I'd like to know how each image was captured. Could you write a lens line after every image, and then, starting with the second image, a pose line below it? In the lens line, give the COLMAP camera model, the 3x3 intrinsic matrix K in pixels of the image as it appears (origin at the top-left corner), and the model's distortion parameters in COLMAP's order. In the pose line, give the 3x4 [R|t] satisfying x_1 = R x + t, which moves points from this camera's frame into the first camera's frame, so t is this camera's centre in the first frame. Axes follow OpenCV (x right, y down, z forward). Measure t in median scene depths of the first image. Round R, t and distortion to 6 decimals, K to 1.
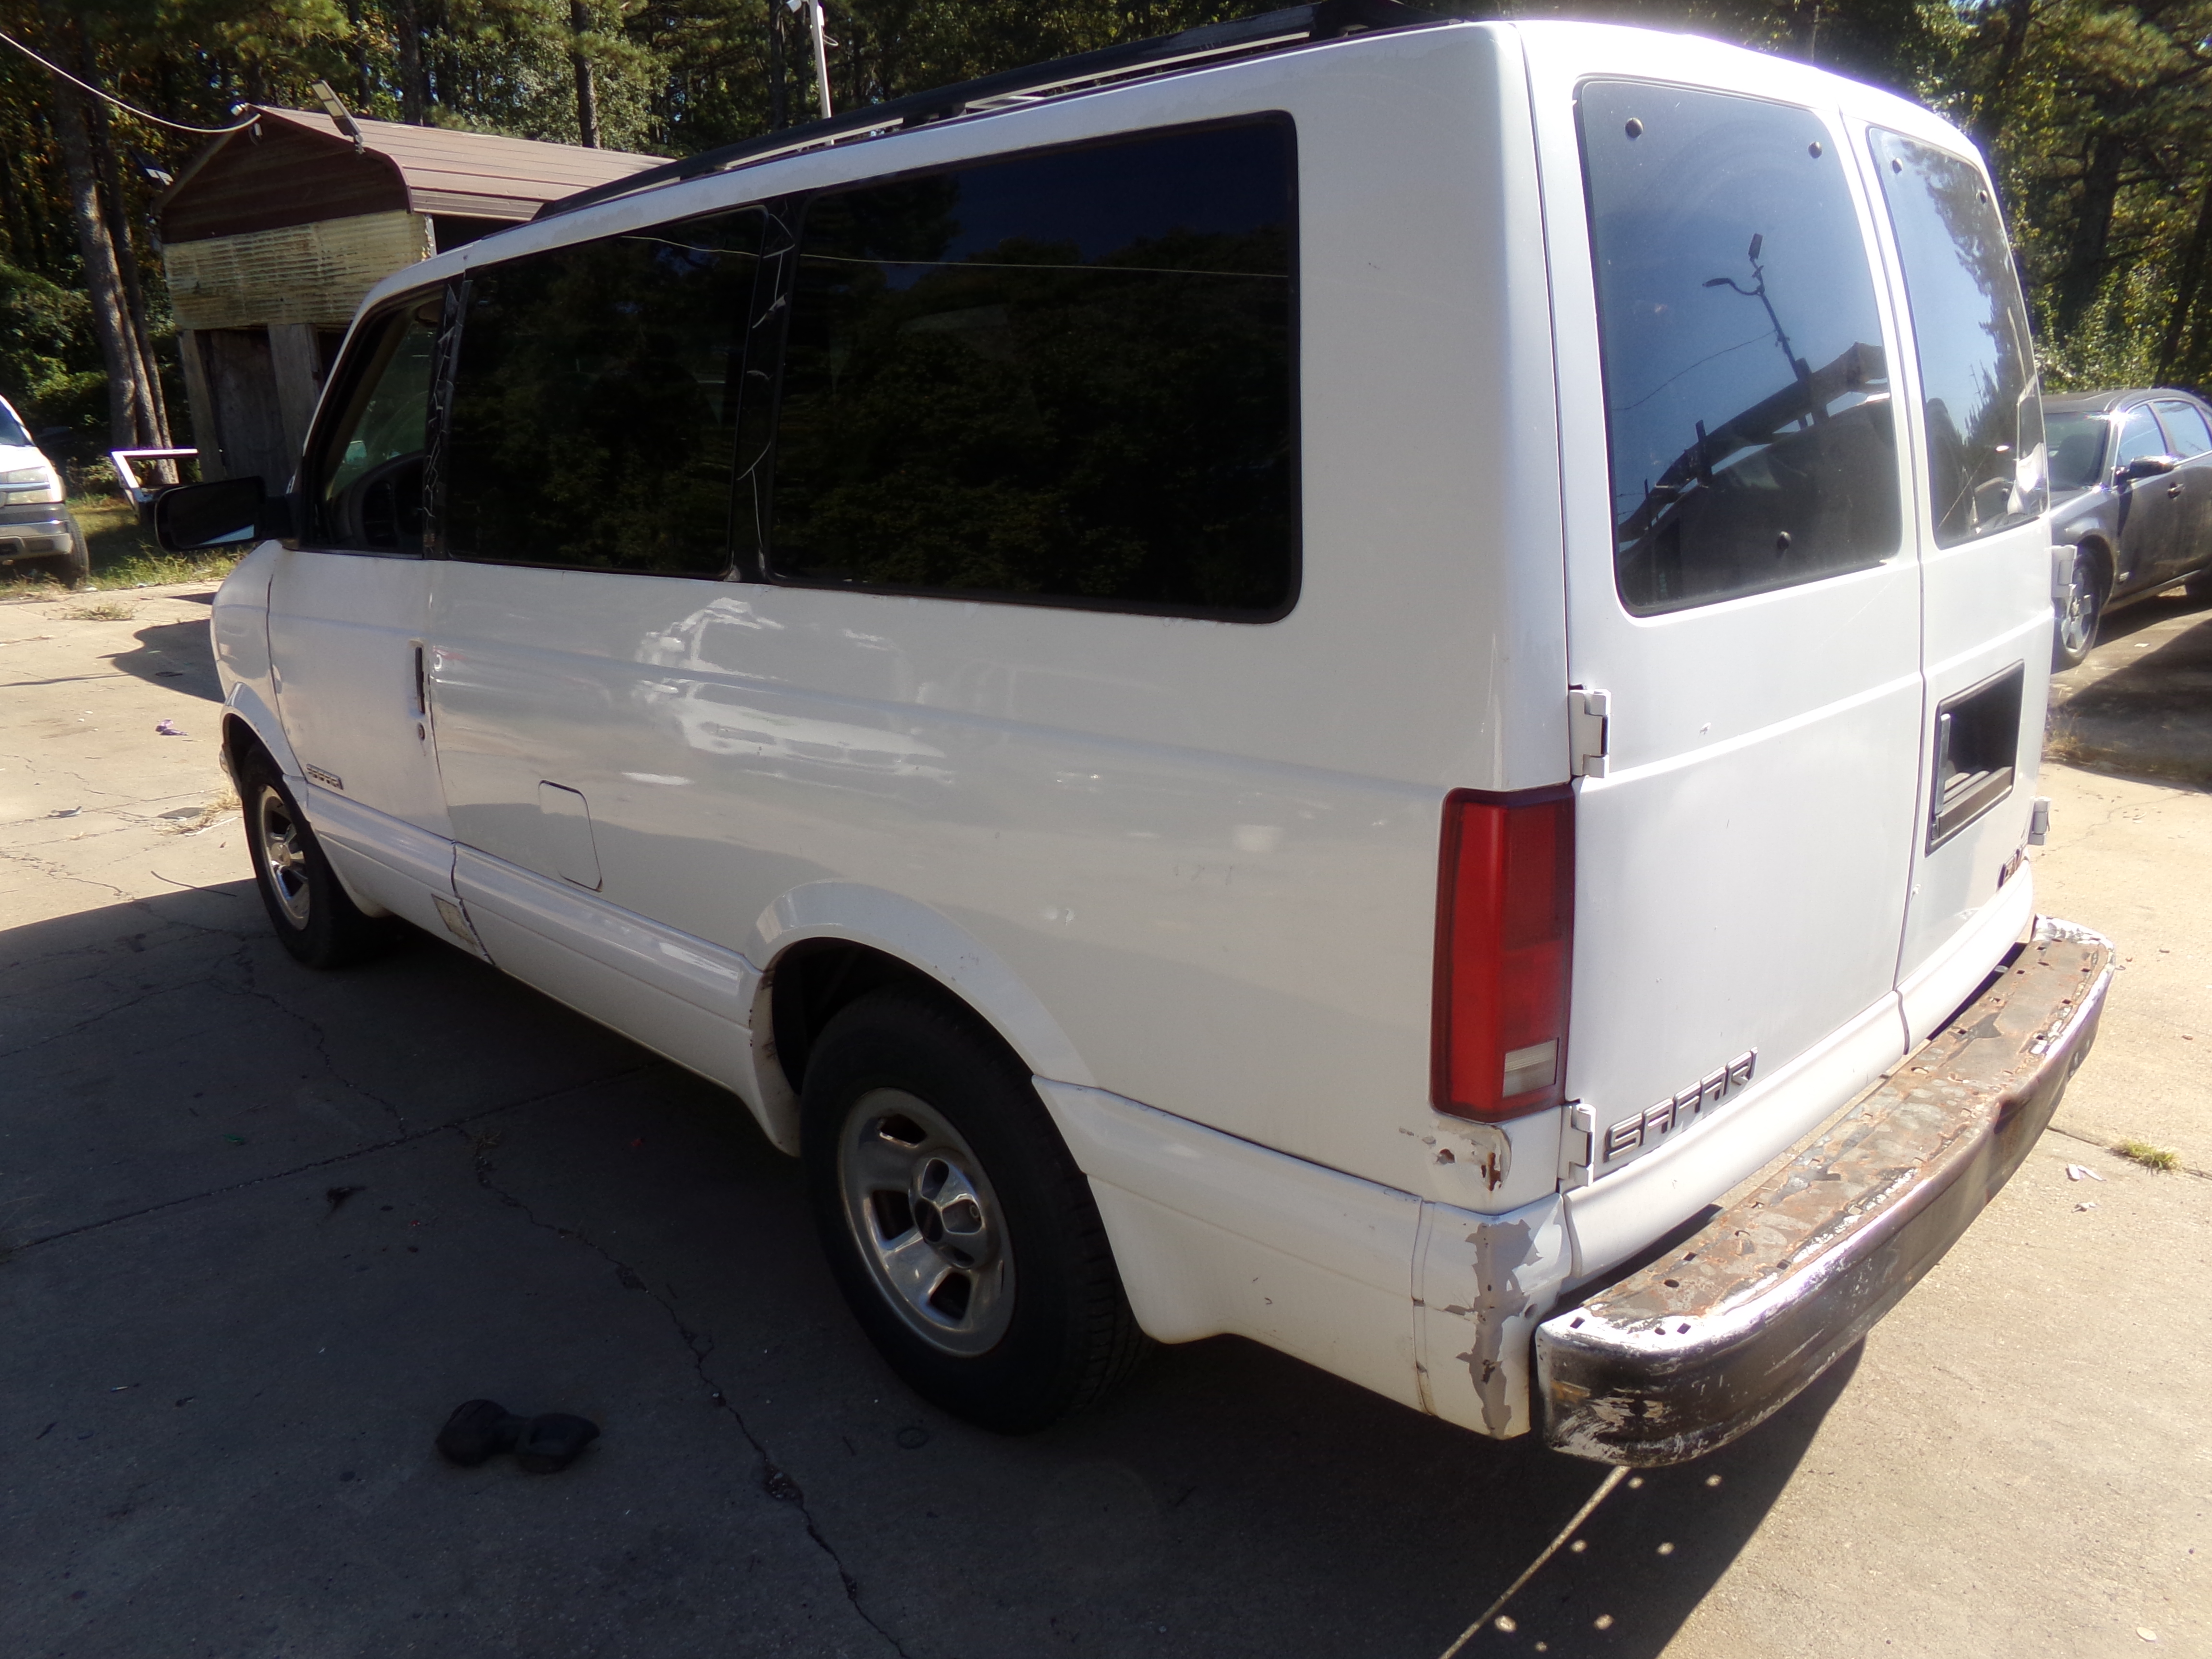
lens RADIAL K [[1543.1, 0, 1079.8], [0, 1543.1, 820.5], [0, 0, 1]] dist [-0.059847, 0.097893]
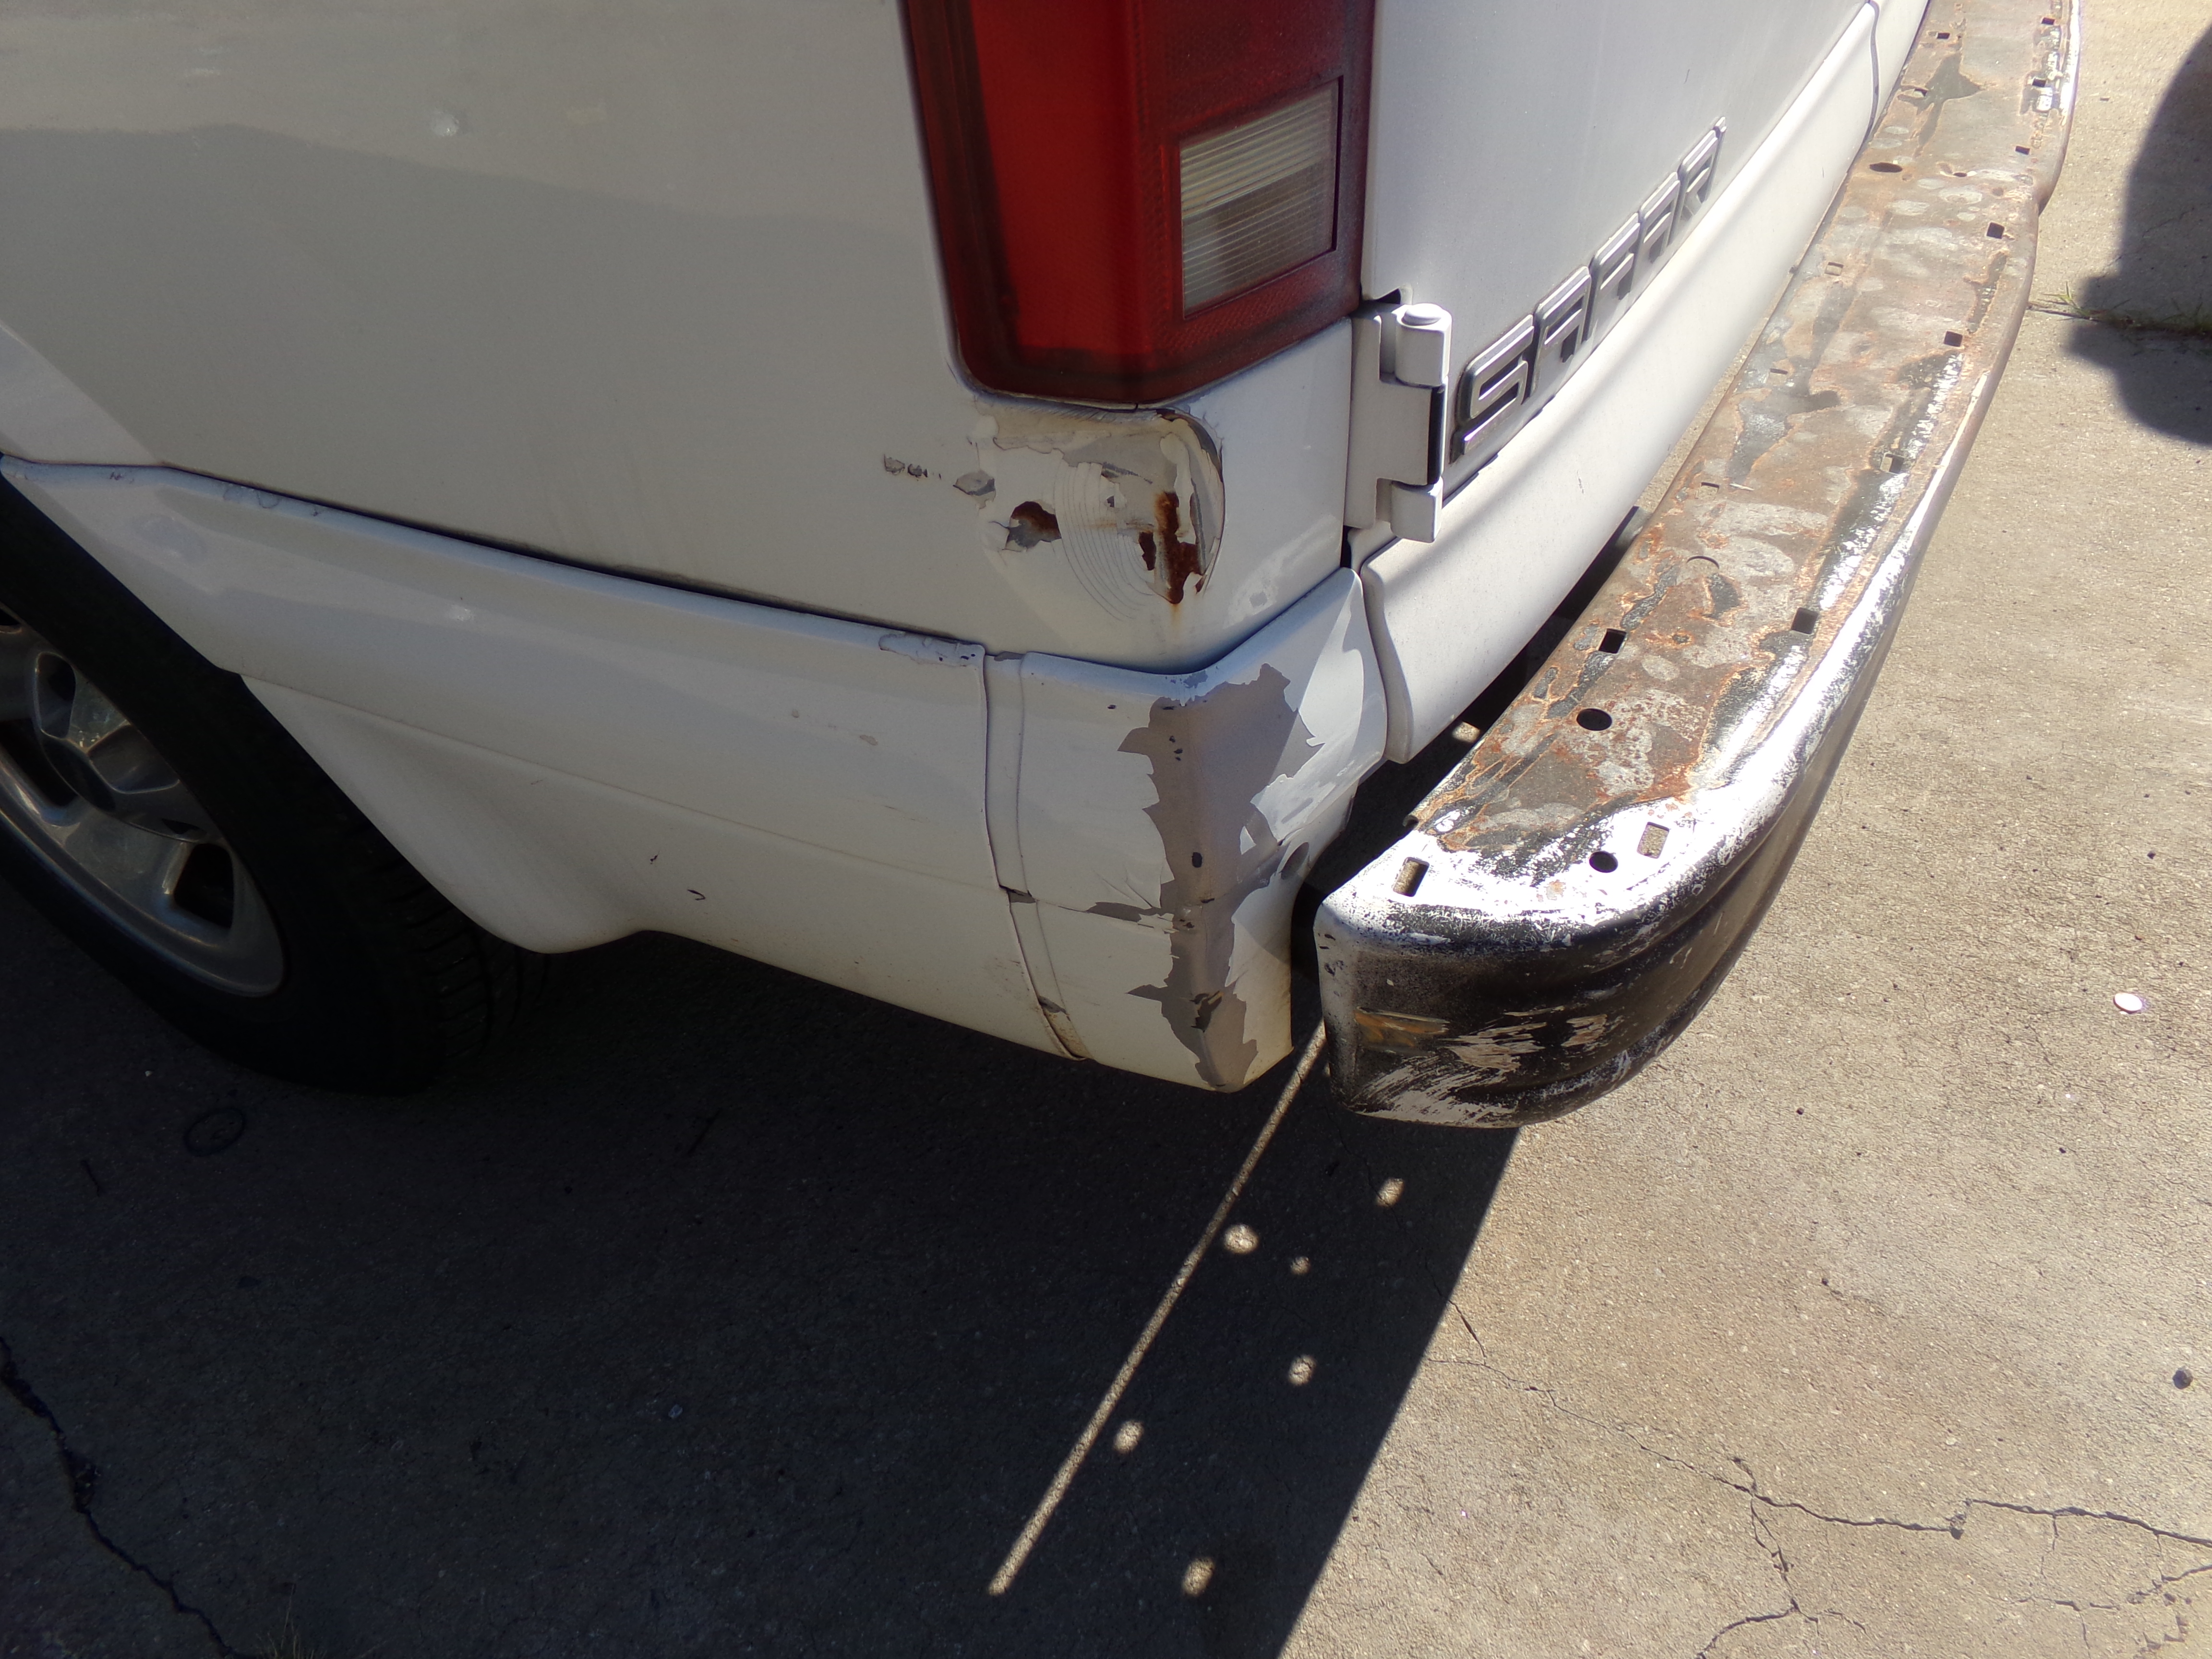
lens RADIAL K [[1510.6, 0, 1099.0], [0, 1510.6, 845.6], [0, 0, 1]] dist [-0.027241, 0.060718]
pose [[0.957051, -0.219882, 0.188961, 0.167724], [0.111430, 0.880680, 0.460419, 0.124984], [-0.267652, -0.419588, 0.867357, 0.656219]]
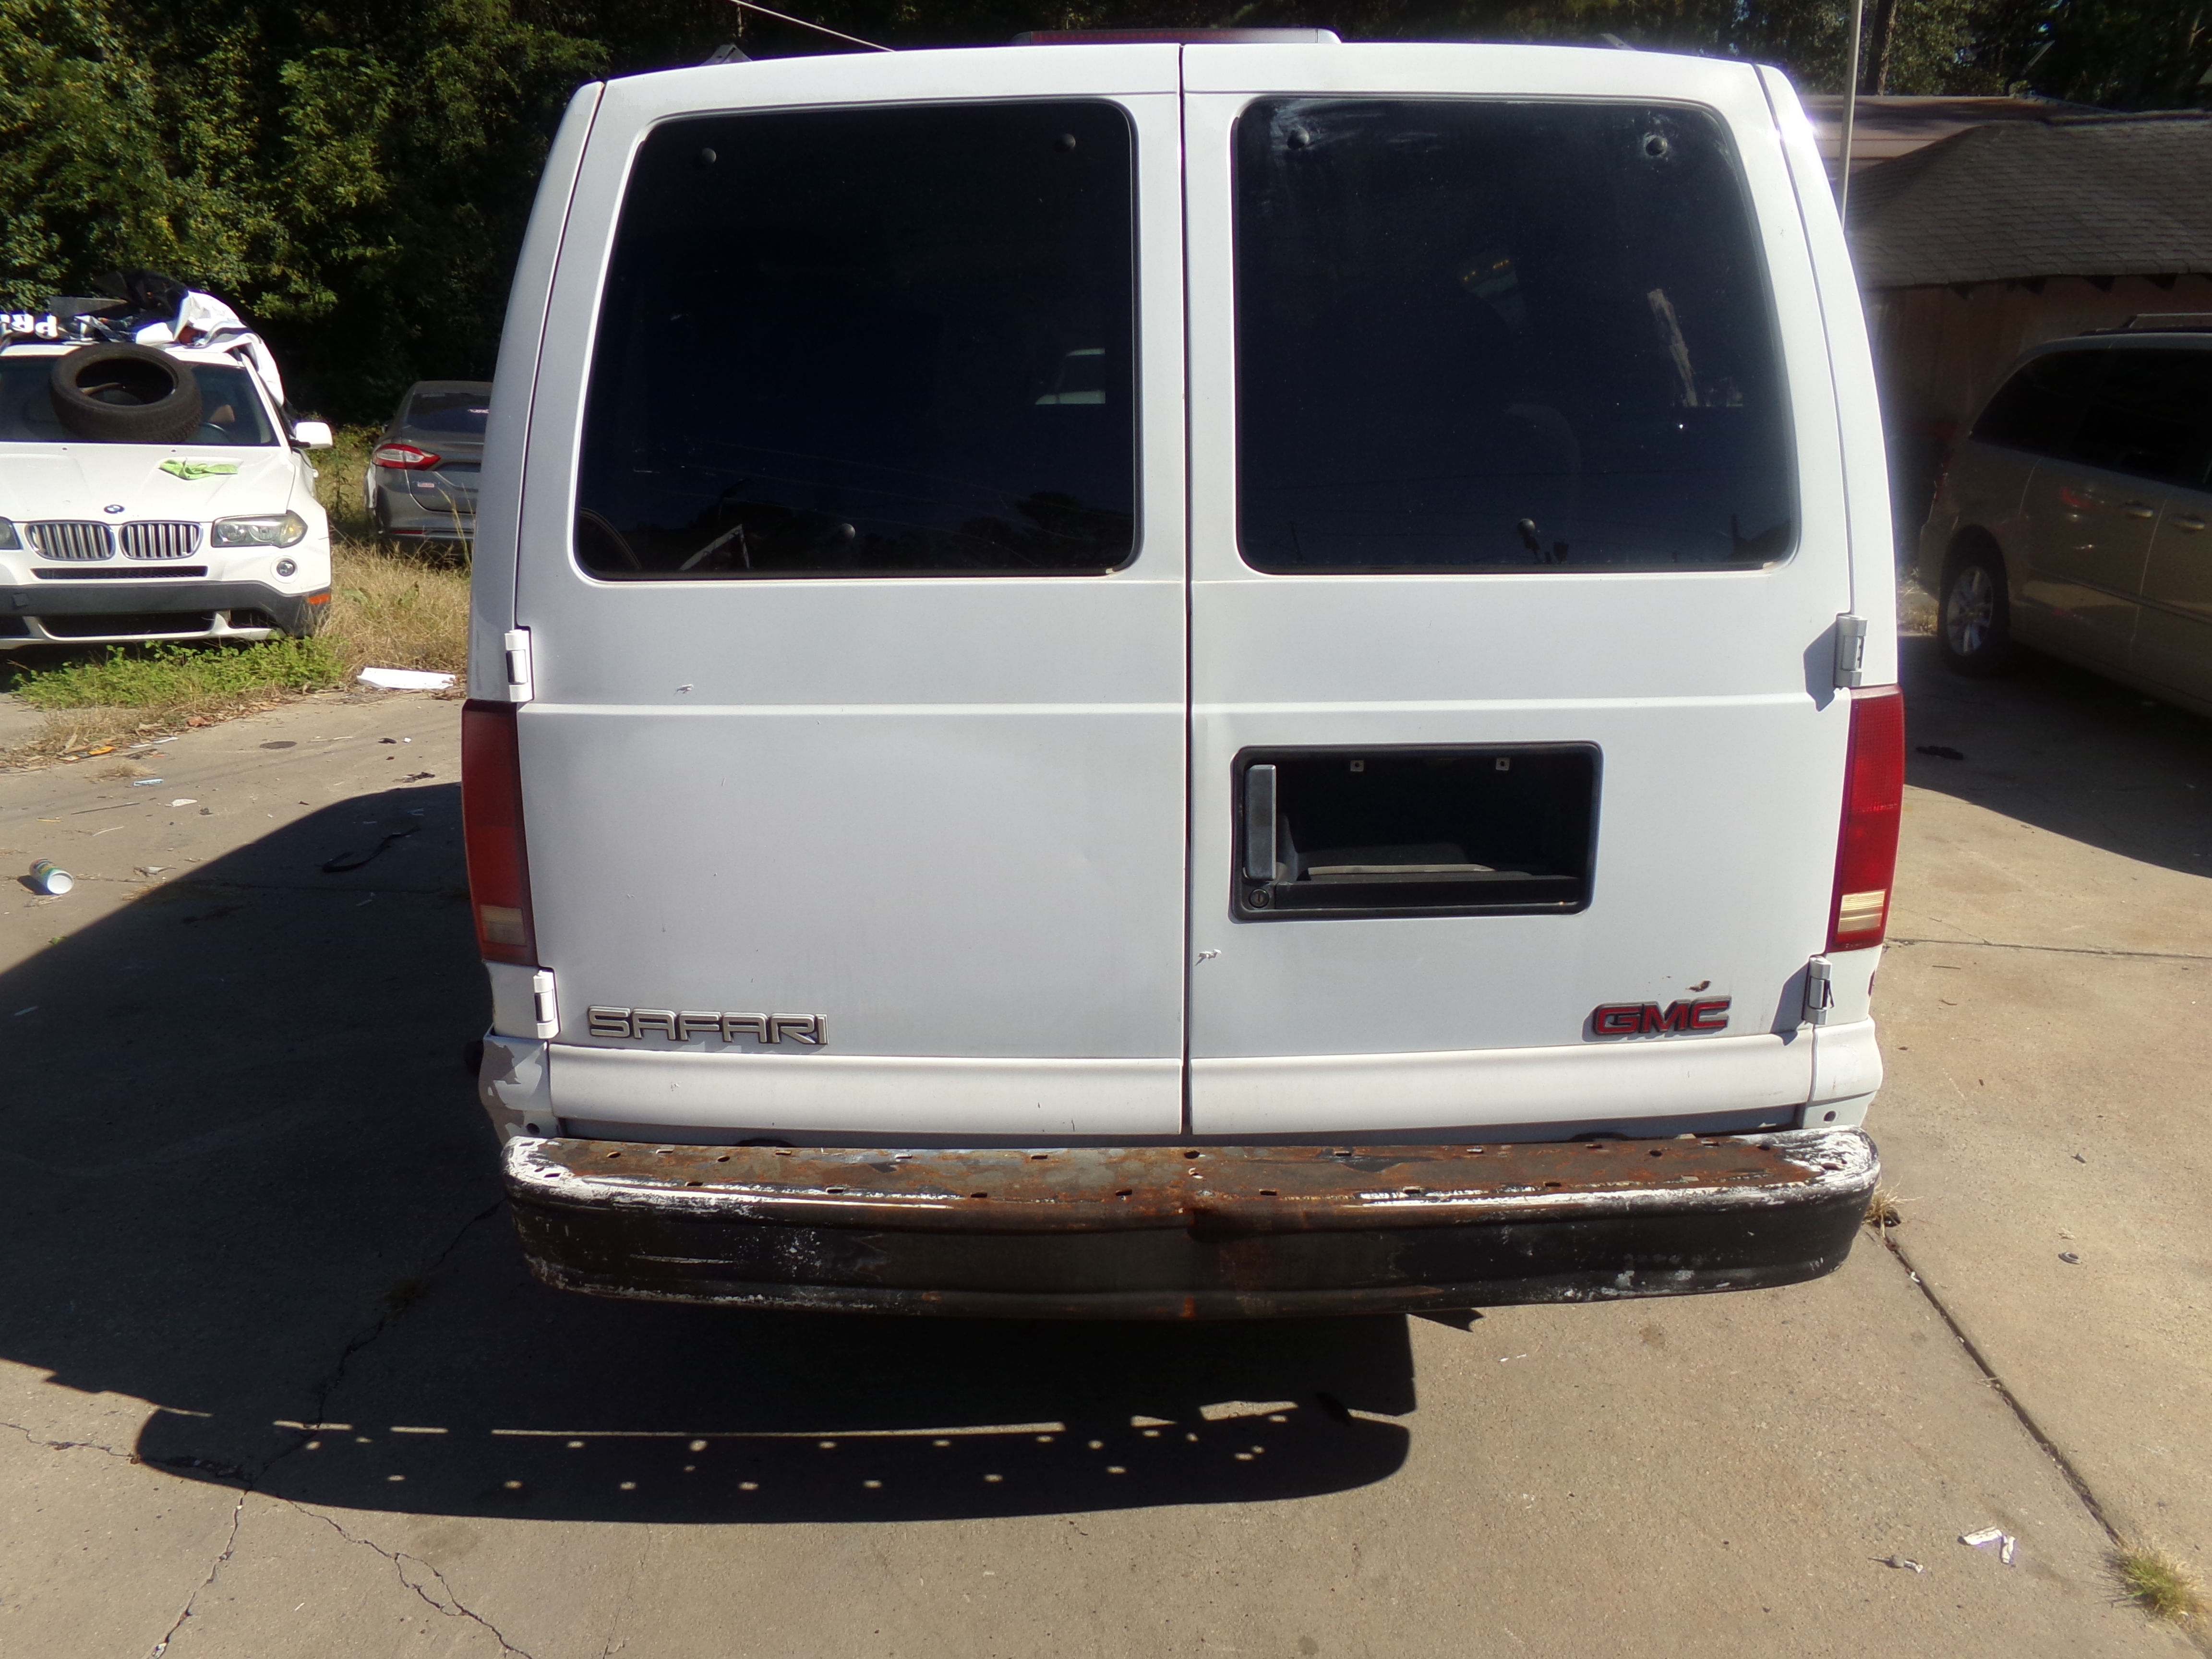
lens RADIAL K [[1543.1, 0, 1079.8], [0, 1543.1, 820.5], [0, 0, 1]] dist [-0.059847, 0.097893]
pose [[0.715728, 0.214236, -0.664708, 1.358996], [-0.197641, 0.975012, 0.101437, -0.134694], [0.669830, 0.058772, 0.740185, 0.355373]]
